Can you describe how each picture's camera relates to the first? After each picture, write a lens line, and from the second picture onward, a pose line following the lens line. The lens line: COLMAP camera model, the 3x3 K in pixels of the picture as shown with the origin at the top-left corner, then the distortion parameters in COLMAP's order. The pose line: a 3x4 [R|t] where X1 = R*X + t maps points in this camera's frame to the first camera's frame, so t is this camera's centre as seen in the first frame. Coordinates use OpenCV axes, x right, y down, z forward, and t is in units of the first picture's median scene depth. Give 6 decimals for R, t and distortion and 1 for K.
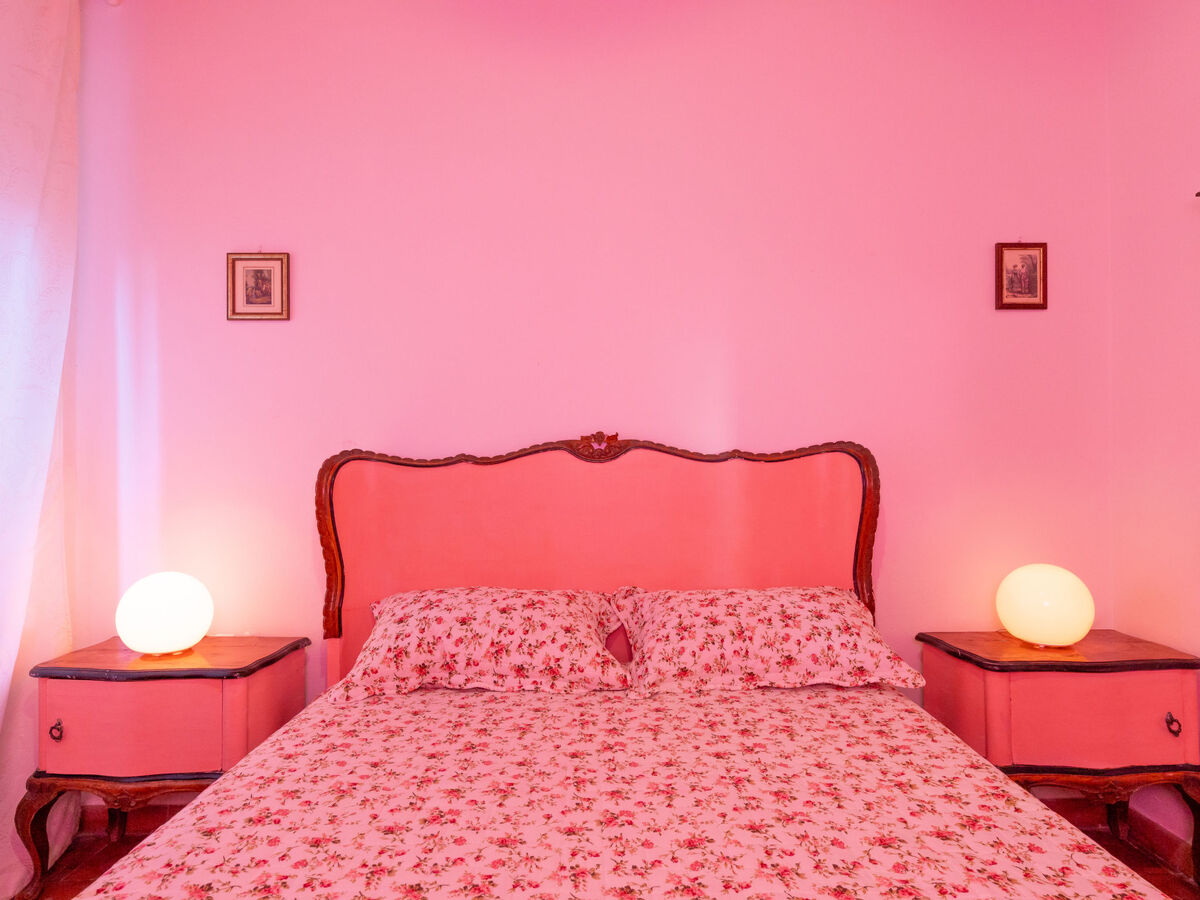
lens RADIAL K [[667.2, 0, 600.0], [0, 667.2, 450.0], [0, 0, 1]] dist [-0.027765, -0.000390]
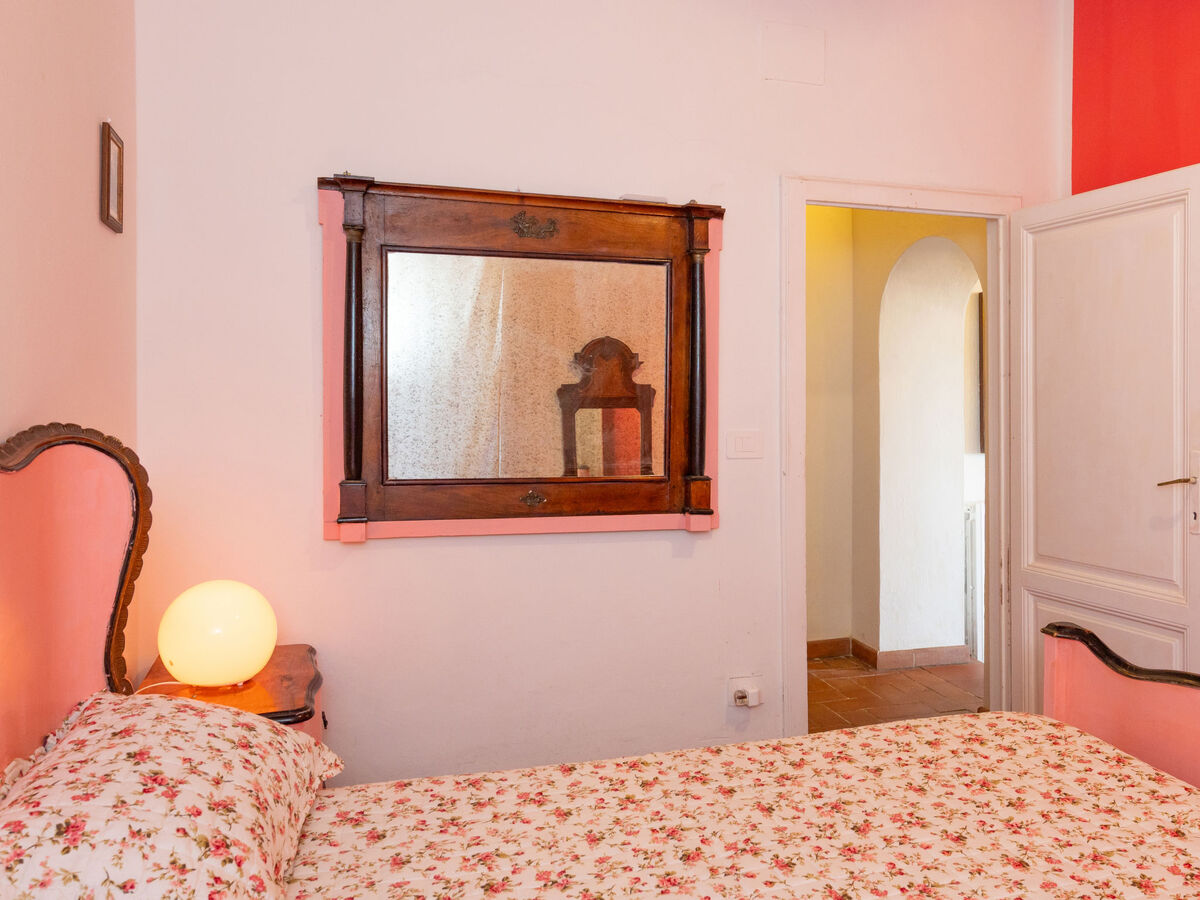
lens RADIAL K [[1082.9, 0, 599.0], [0, 1082.9, 383.1], [0, 0, 1]] dist [0.003662, -0.003979]
pose [[-0.270568, 0.020032, 0.962492, -0.721754], [-0.033798, 0.998970, -0.030292, -0.041328], [-0.962107, -0.040727, -0.269612, 0.997234]]
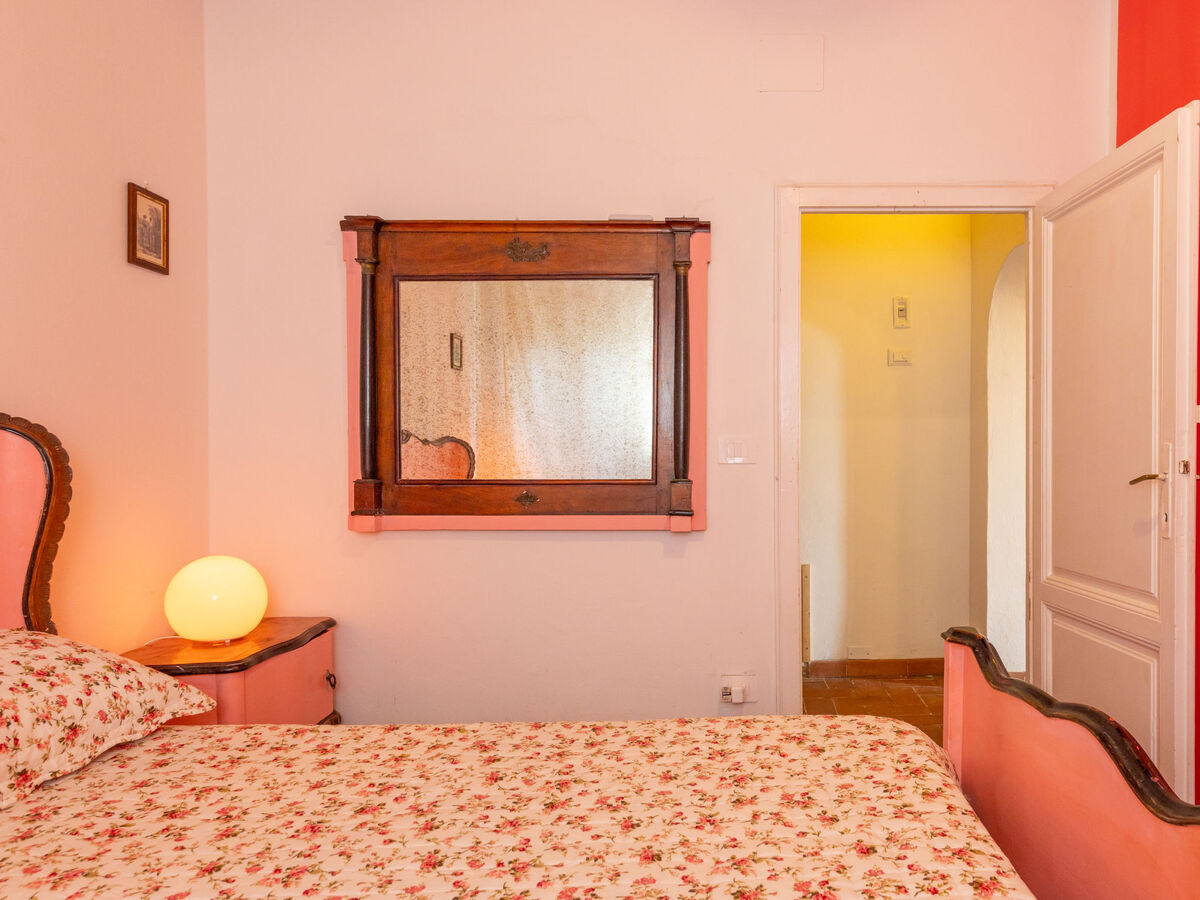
lens RADIAL K [[932.0, 0, 600.0], [0, 932.0, 450.0], [0, 0, 1]] dist [0.004555, -0.001908]
pose [[0.052142, 0.006138, 0.998621, -0.655155], [-0.029538, 0.999553, -0.004601, 0.013271], [-0.998203, -0.029258, 0.052300, 0.409650]]
